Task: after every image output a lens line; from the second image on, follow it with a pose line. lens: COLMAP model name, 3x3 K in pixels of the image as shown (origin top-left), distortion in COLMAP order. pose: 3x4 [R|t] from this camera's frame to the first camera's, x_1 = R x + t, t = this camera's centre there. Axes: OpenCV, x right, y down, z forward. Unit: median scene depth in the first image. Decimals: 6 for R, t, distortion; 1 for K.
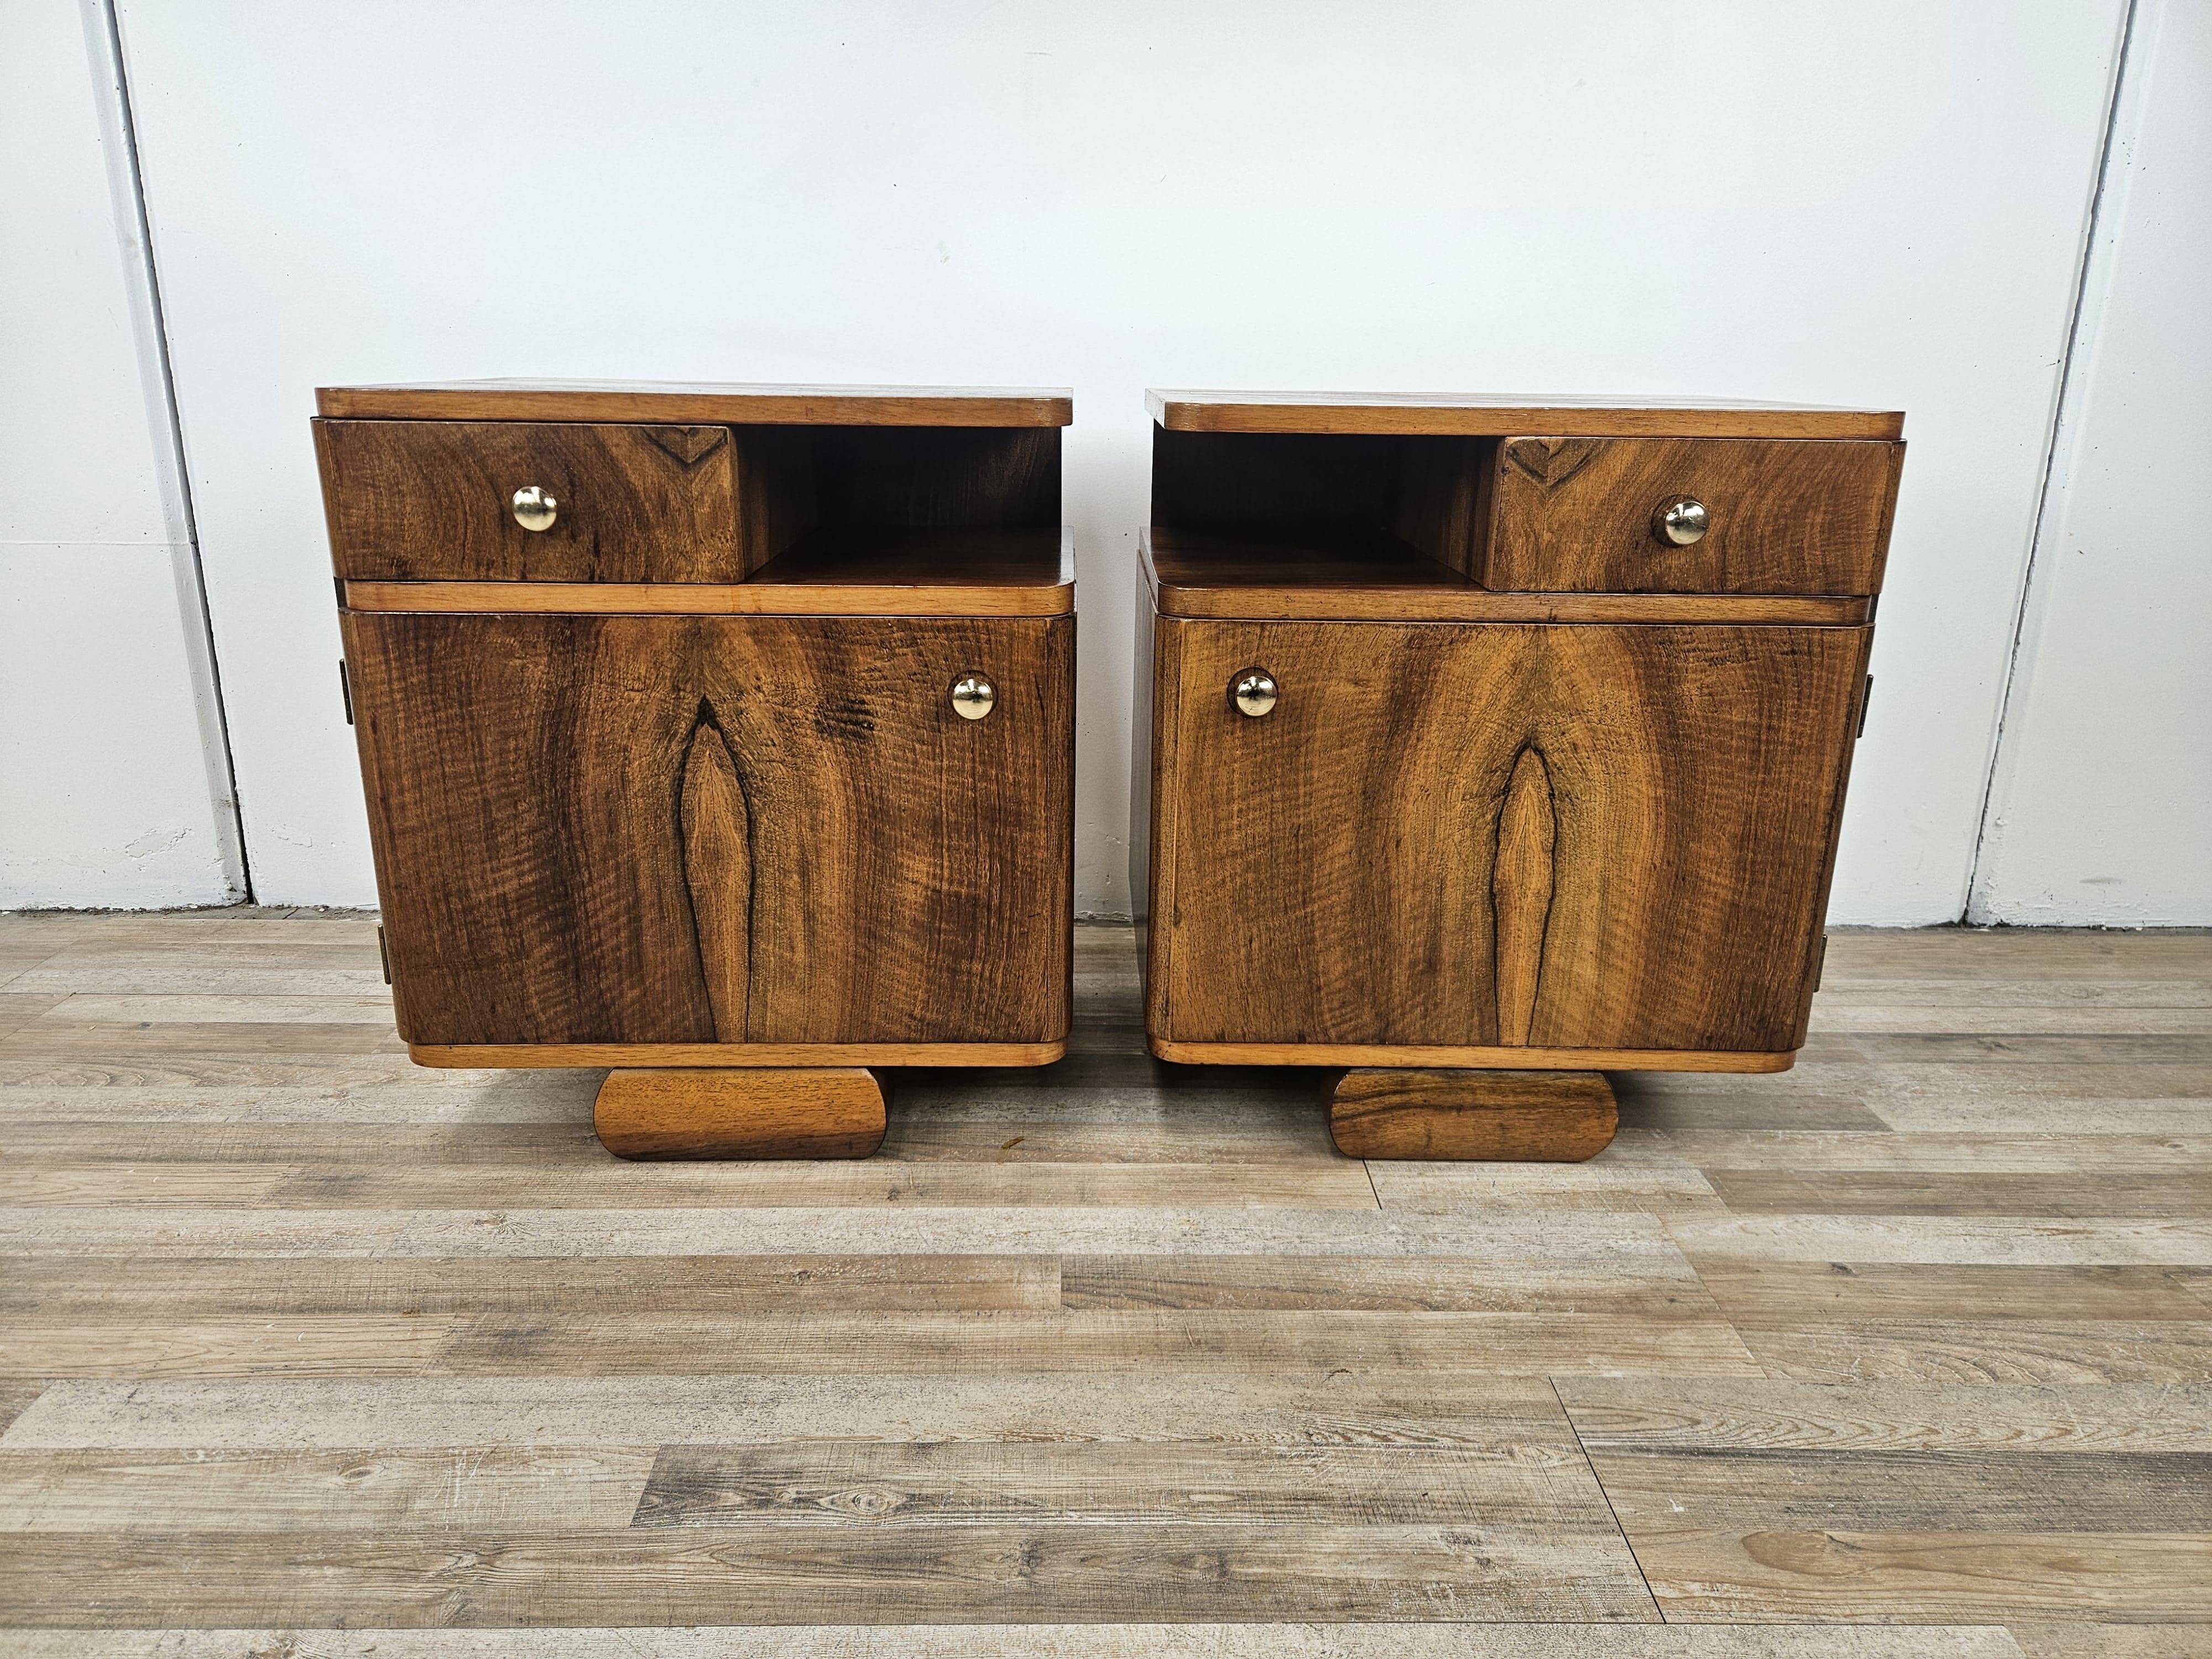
lens RADIAL K [[1488.3, 0, 1103.3], [0, 1488.3, 815.1], [0, 0, 1]] dist [0.058079, -0.051705]
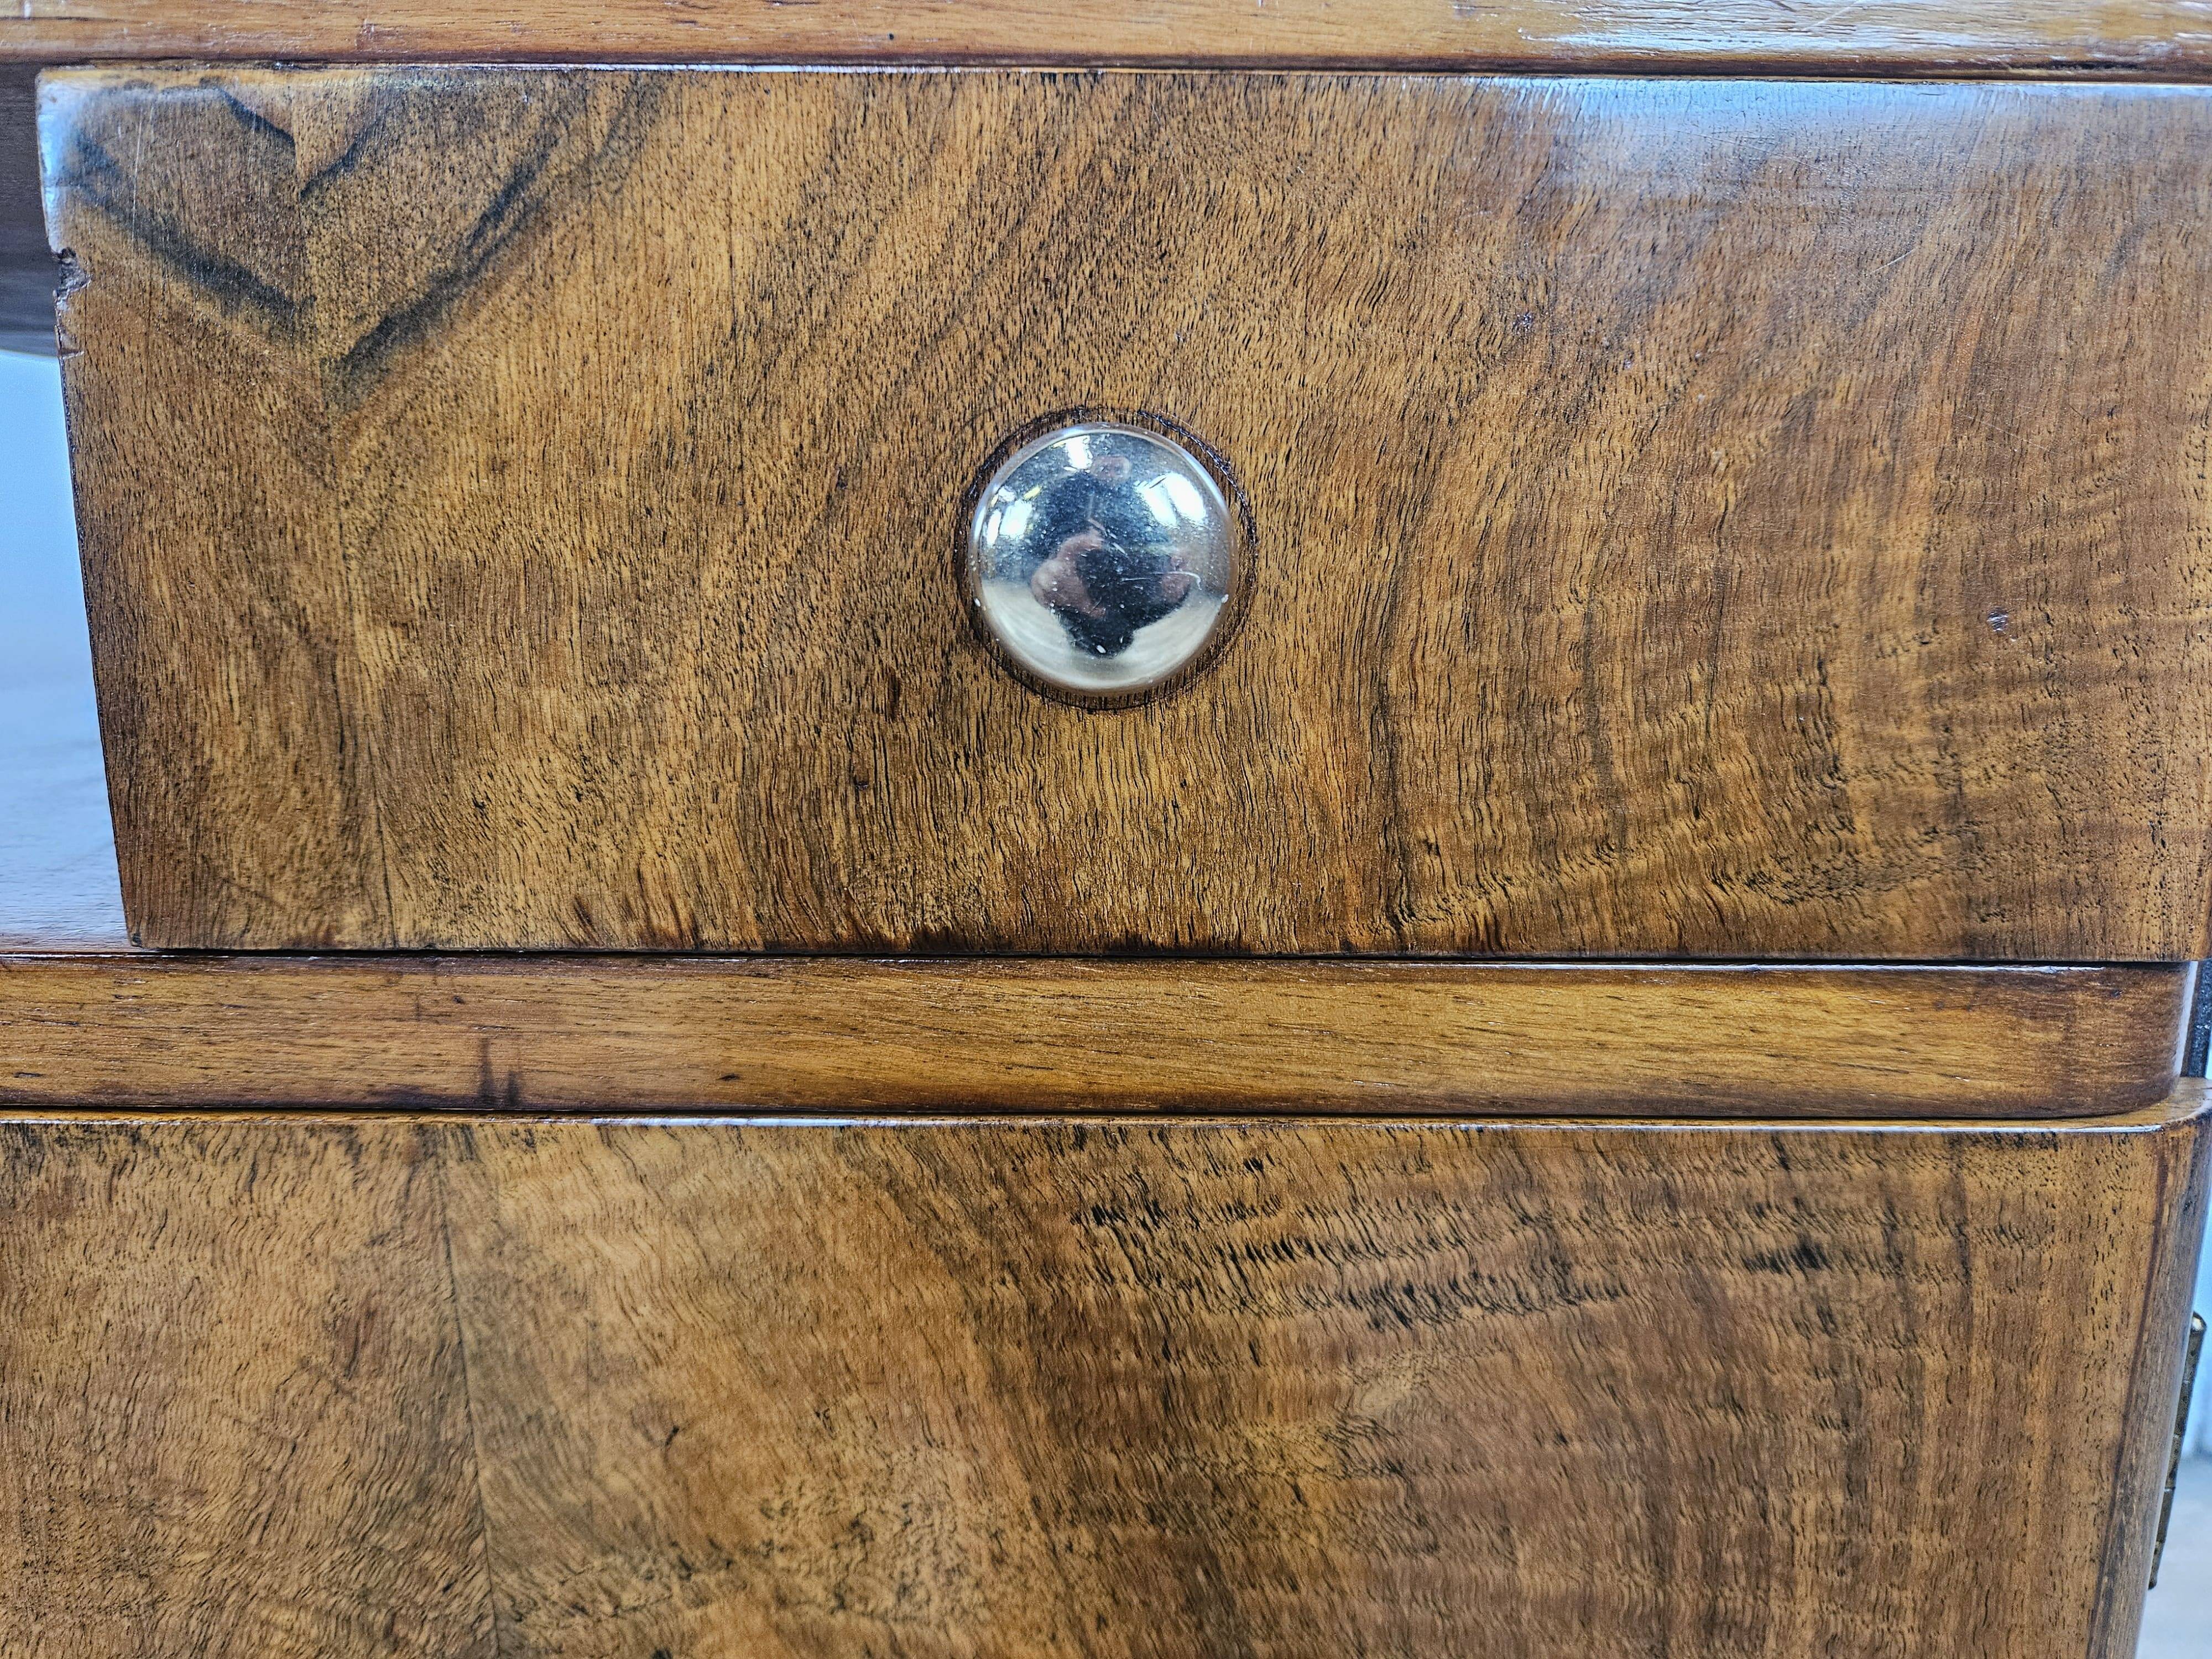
lens RADIAL K [[1537.4, 0, 1104.1], [0, 1537.4, 829.0], [0, 0, 1]] dist [0.030548, -0.053577]
pose [[0.999907, -0.009172, -0.010065, 0.372228], [0.008081, 0.994598, -0.103488, -0.141611], [0.010960, 0.103397, 0.994580, 0.799912]]
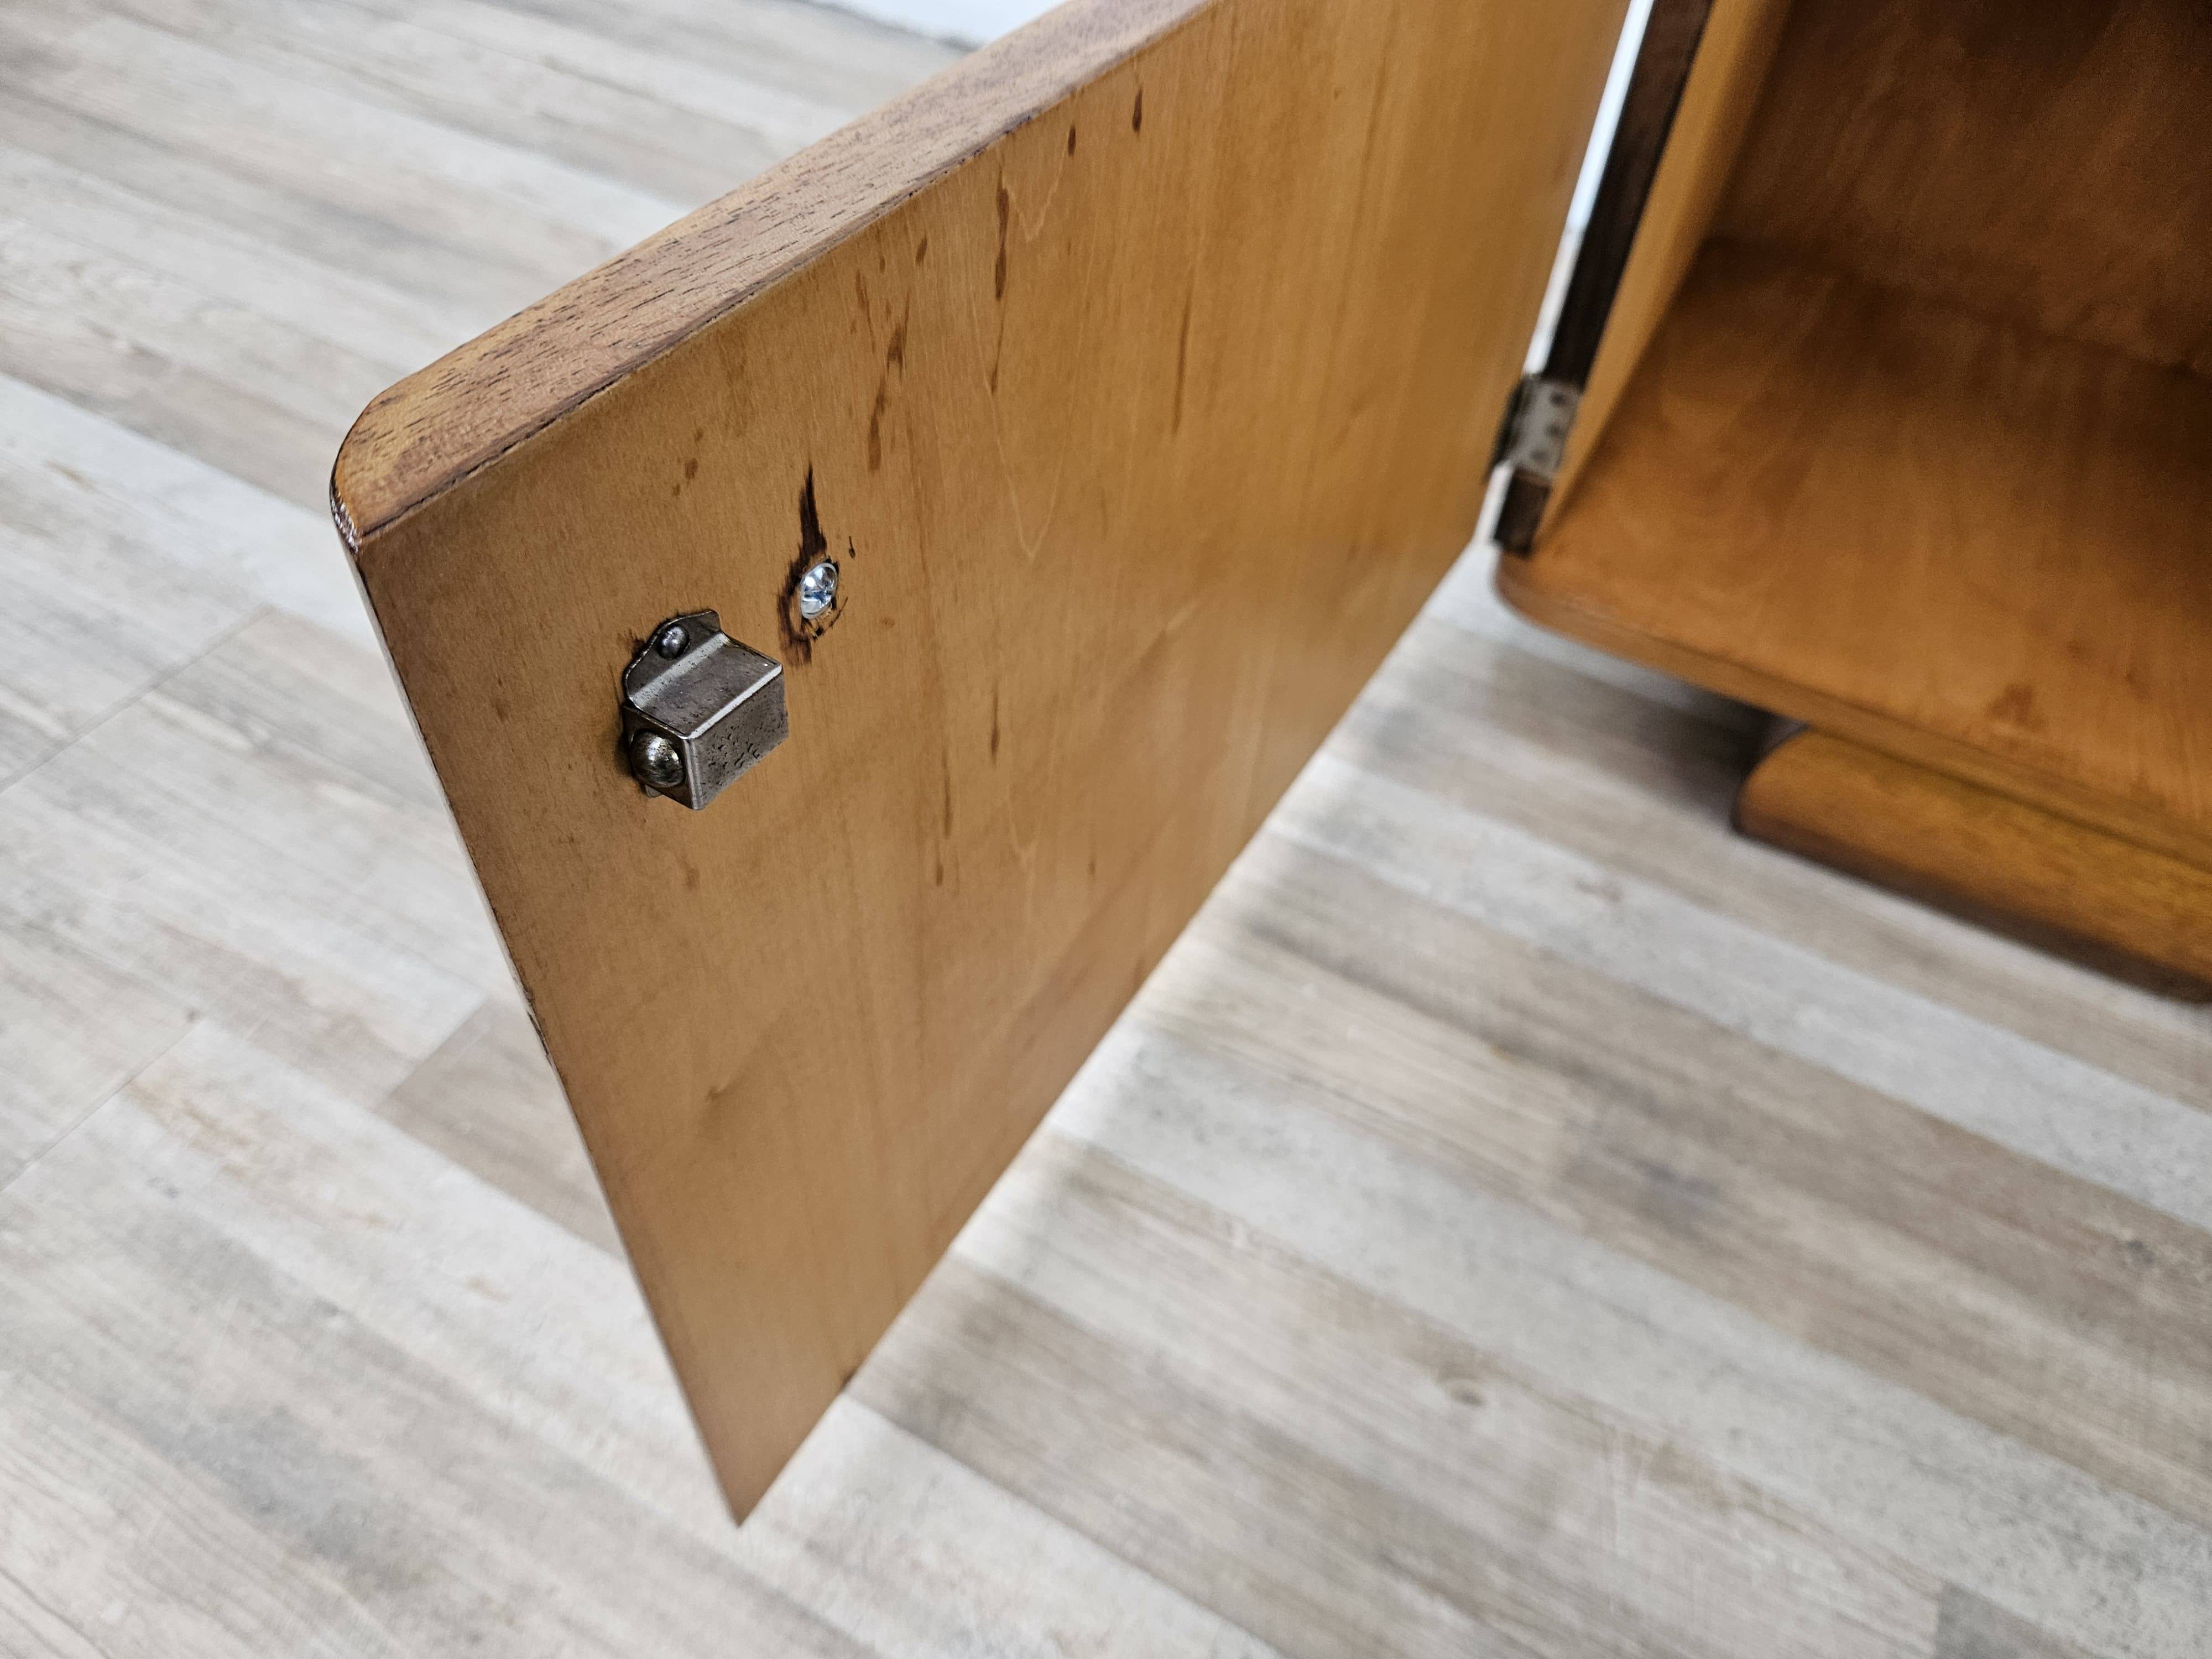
lens RADIAL K [[1537.4, 0, 1104.1], [0, 1537.4, 829.0], [0, 0, 1]] dist [0.030548, -0.053577]
pose [[0.872079, 0.392071, -0.292845, -0.450162], [-0.193060, 0.825524, 0.530319, -0.061567], [0.449673, -0.405944, 0.795615, 0.438959]]
